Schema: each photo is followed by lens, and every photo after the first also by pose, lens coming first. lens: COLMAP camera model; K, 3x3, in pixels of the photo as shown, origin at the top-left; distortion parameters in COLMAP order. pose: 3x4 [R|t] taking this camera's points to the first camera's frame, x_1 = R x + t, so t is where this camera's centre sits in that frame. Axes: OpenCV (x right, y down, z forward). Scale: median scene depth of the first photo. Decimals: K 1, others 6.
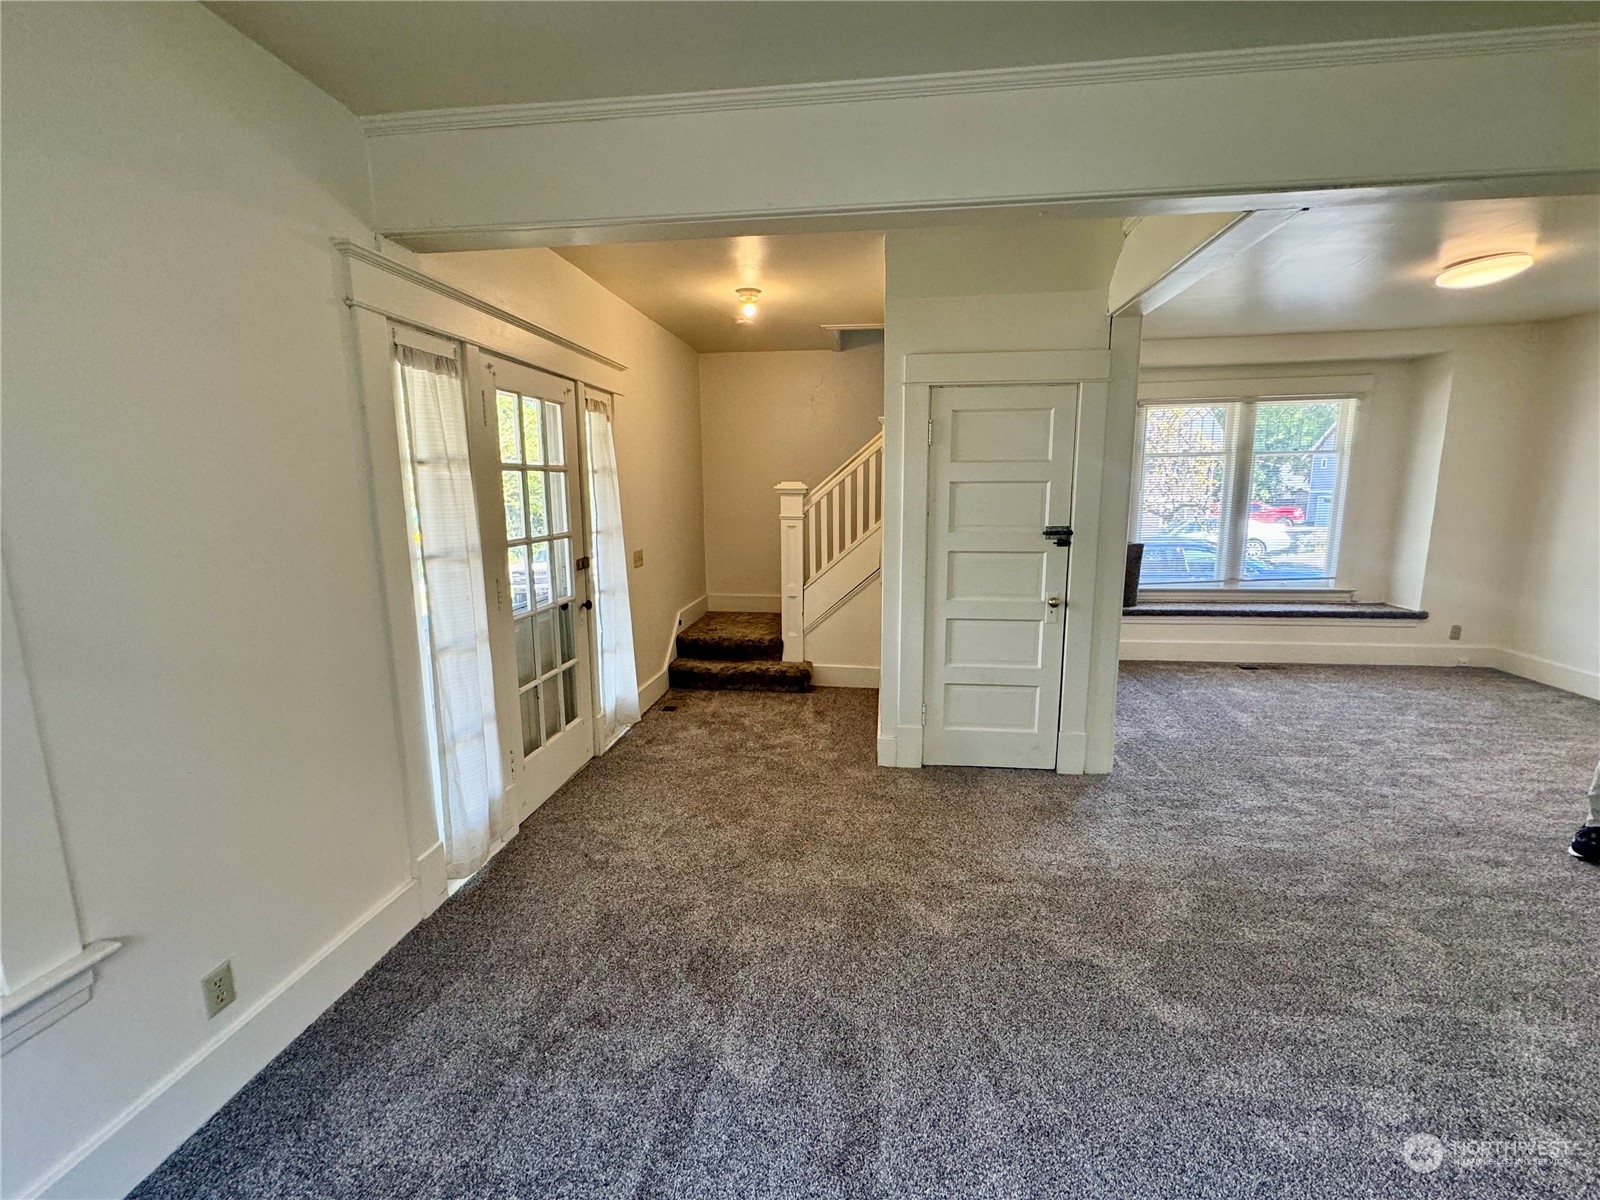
lens RADIAL K [[689.3, 0, 799.4], [0, 689.3, 593.4], [0, 0, 1]] dist [-0.001853, -0.000500]
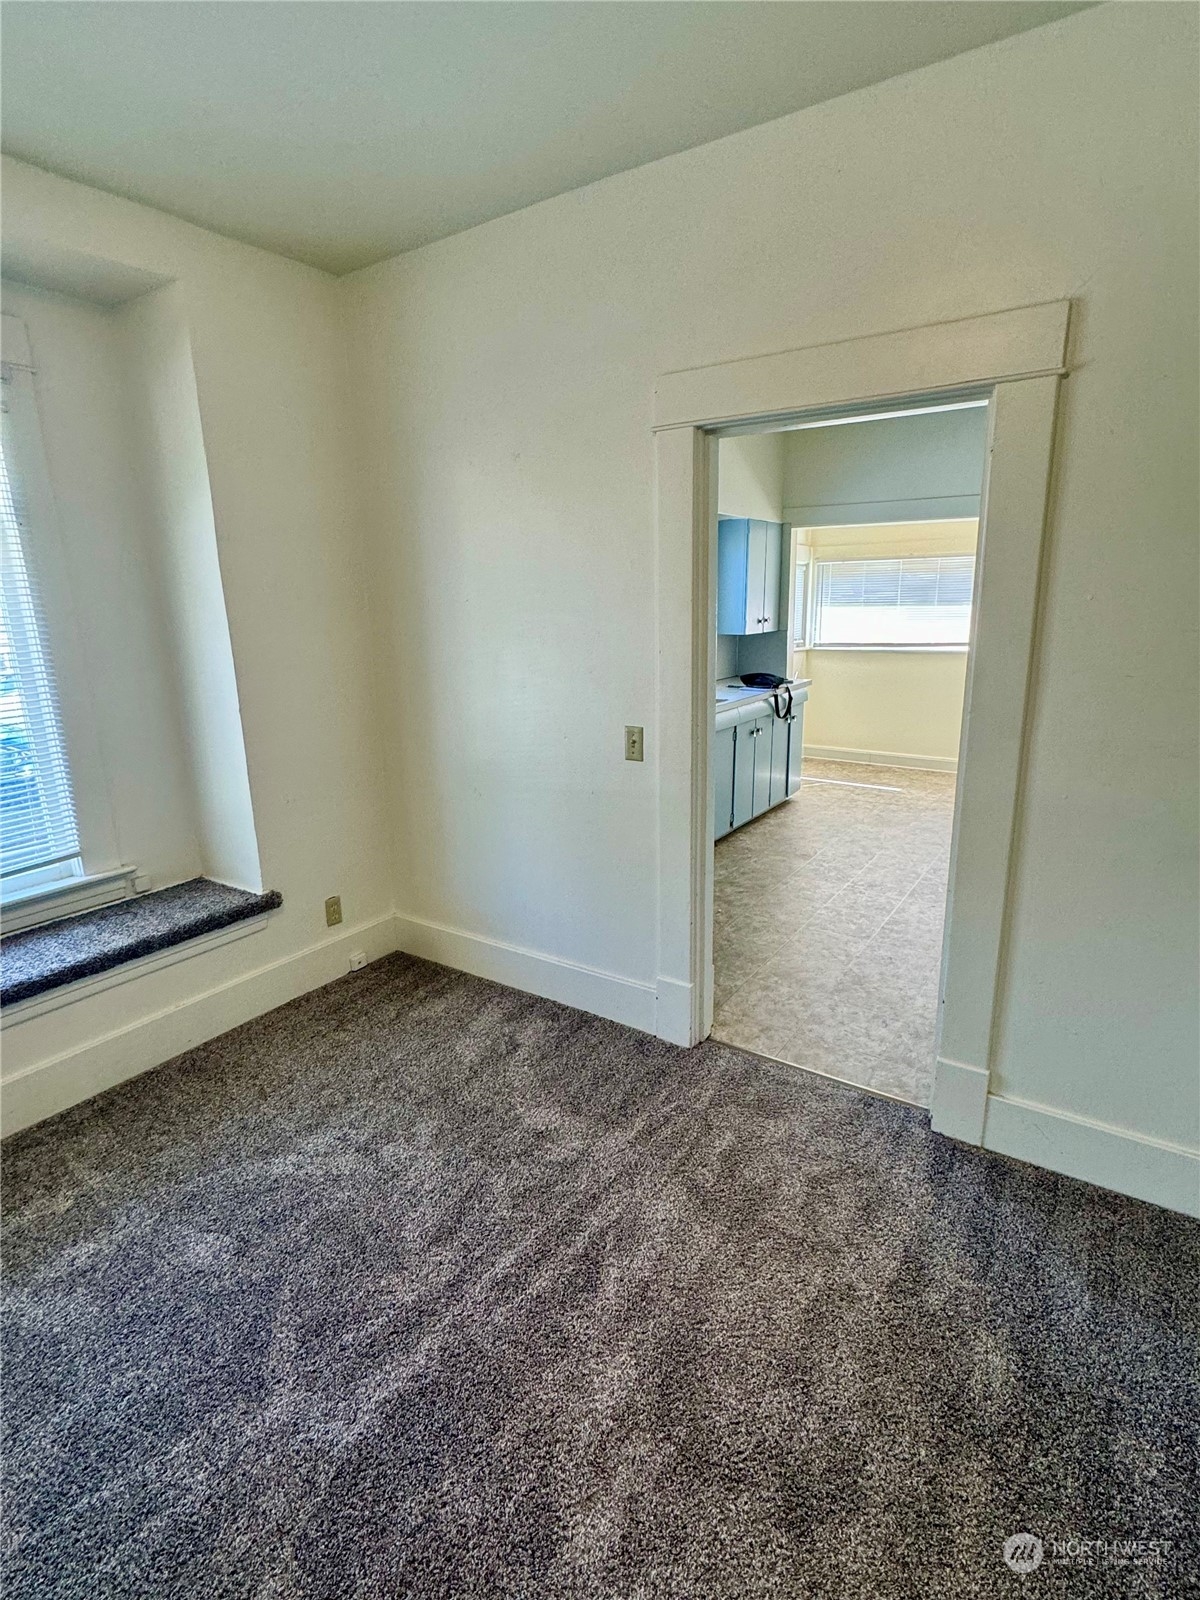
lens RADIAL K [[786.8, 0, 598.1], [0, 786.8, 792.2], [0, 0, 1]] dist [-0.000157, 0.001280]
pose [[0.450098, -0.211127, 0.867662, 0.554973], [0.161480, 0.974873, 0.153447, -0.083486], [-0.878257, 0.071044, 0.472881, 0.546115]]
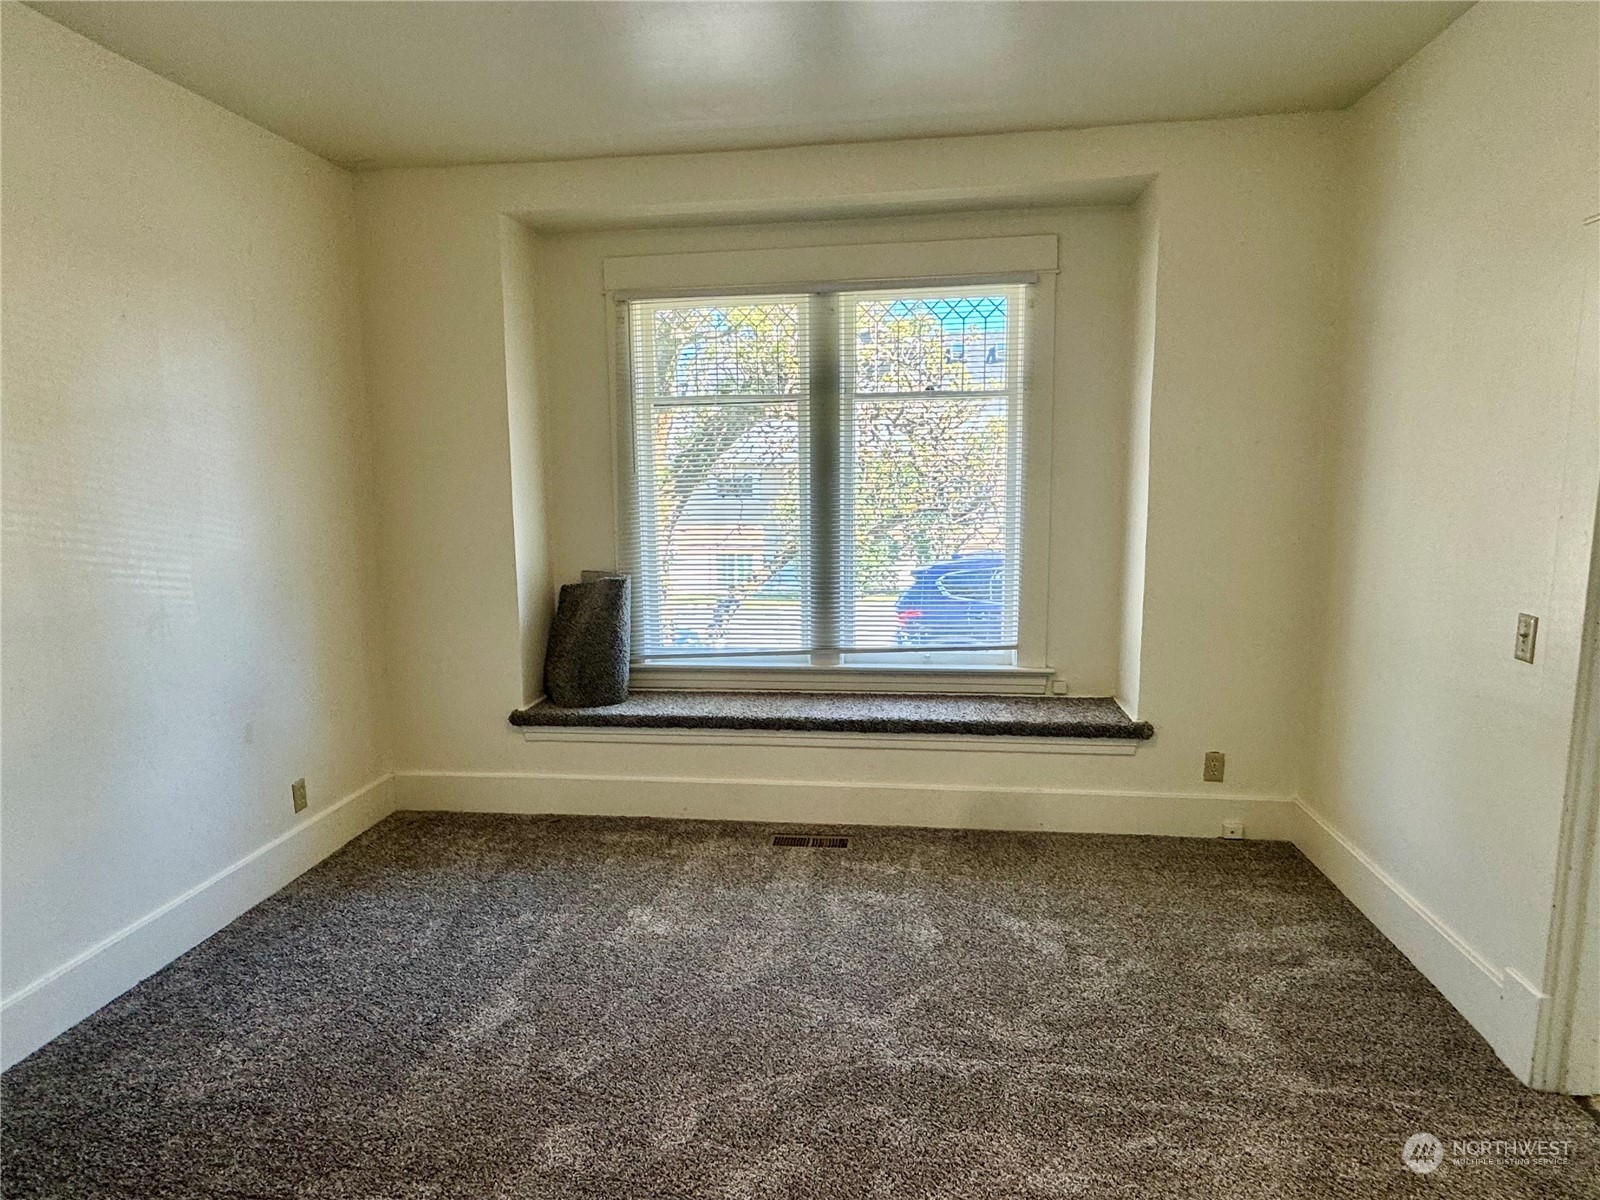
lens RADIAL K [[945.0, 0, 802.1], [0, 945.0, 596.5], [0, 0, 1]] dist [0.000656, -0.000916]
pose [[0.999979, -0.000488, 0.006496, 0.655582], [0.000644, 0.999713, -0.023938, -0.045362], [-0.006482, 0.023942, 0.999692, 0.339329]]
